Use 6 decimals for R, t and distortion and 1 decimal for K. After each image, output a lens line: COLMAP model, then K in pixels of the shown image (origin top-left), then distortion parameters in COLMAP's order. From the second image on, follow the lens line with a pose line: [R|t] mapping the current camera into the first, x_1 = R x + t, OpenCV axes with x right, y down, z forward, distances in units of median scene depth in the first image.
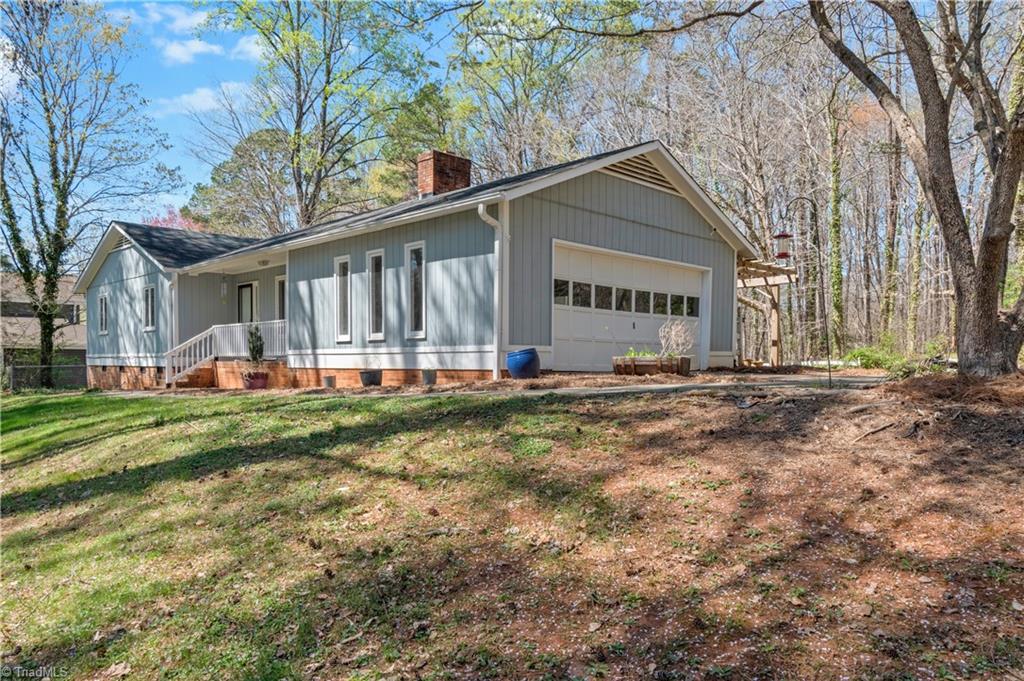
lens RADIAL K [[678.4, 0, 512.0], [0, 678.4, 340.5], [0, 0, 1]] dist [0.004601, 0.001816]
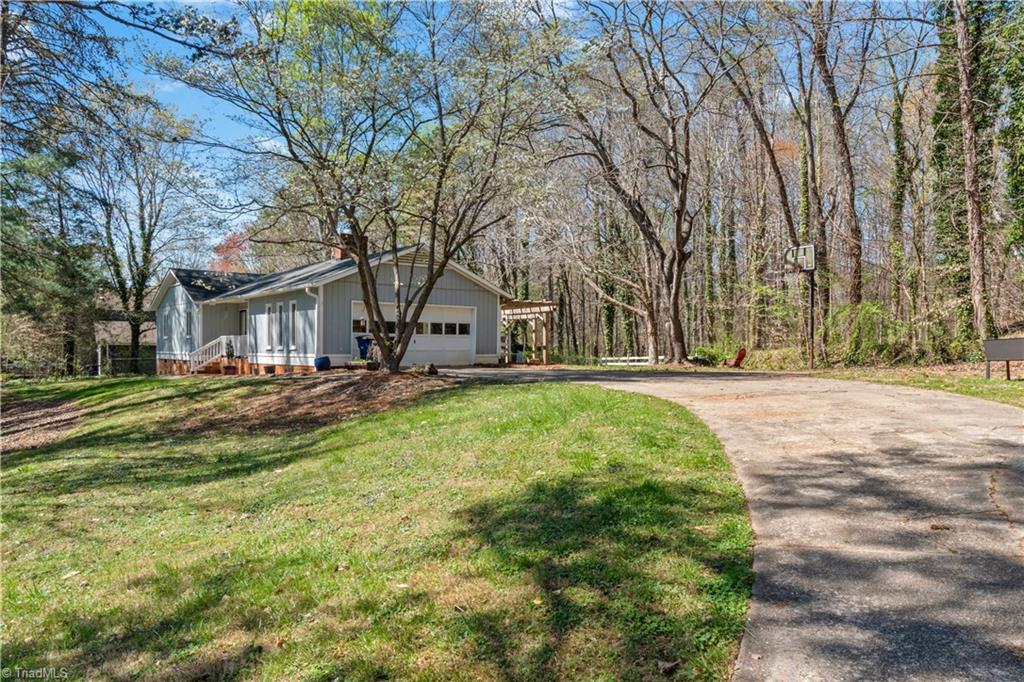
lens RADIAL K [[693.5, 0, 511.1], [0, 693.5, 318.5], [0, 0, 1]] dist [-0.008340, -0.001352]
pose [[0.992209, 0.007791, -0.124345, 0.471299], [-0.010776, 0.999669, -0.023346, -0.033698], [0.124122, 0.024504, 0.991964, -0.583964]]
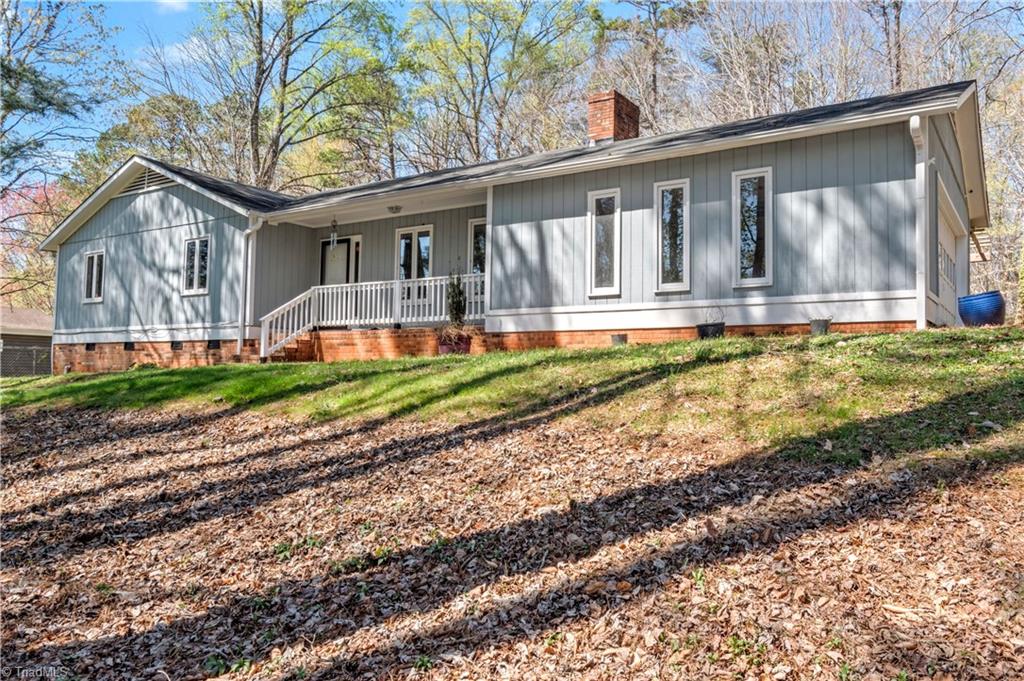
lens RADIAL K [[693.5, 0, 511.1], [0, 693.5, 318.0], [0, 0, 1]] dist [-0.008340, -0.001352]
pose [[0.976420, 0.027441, 0.214130, -0.386623], [-0.016763, 0.998531, -0.051525, 0.052455], [-0.215230, 0.046721, 0.975445, 0.164500]]
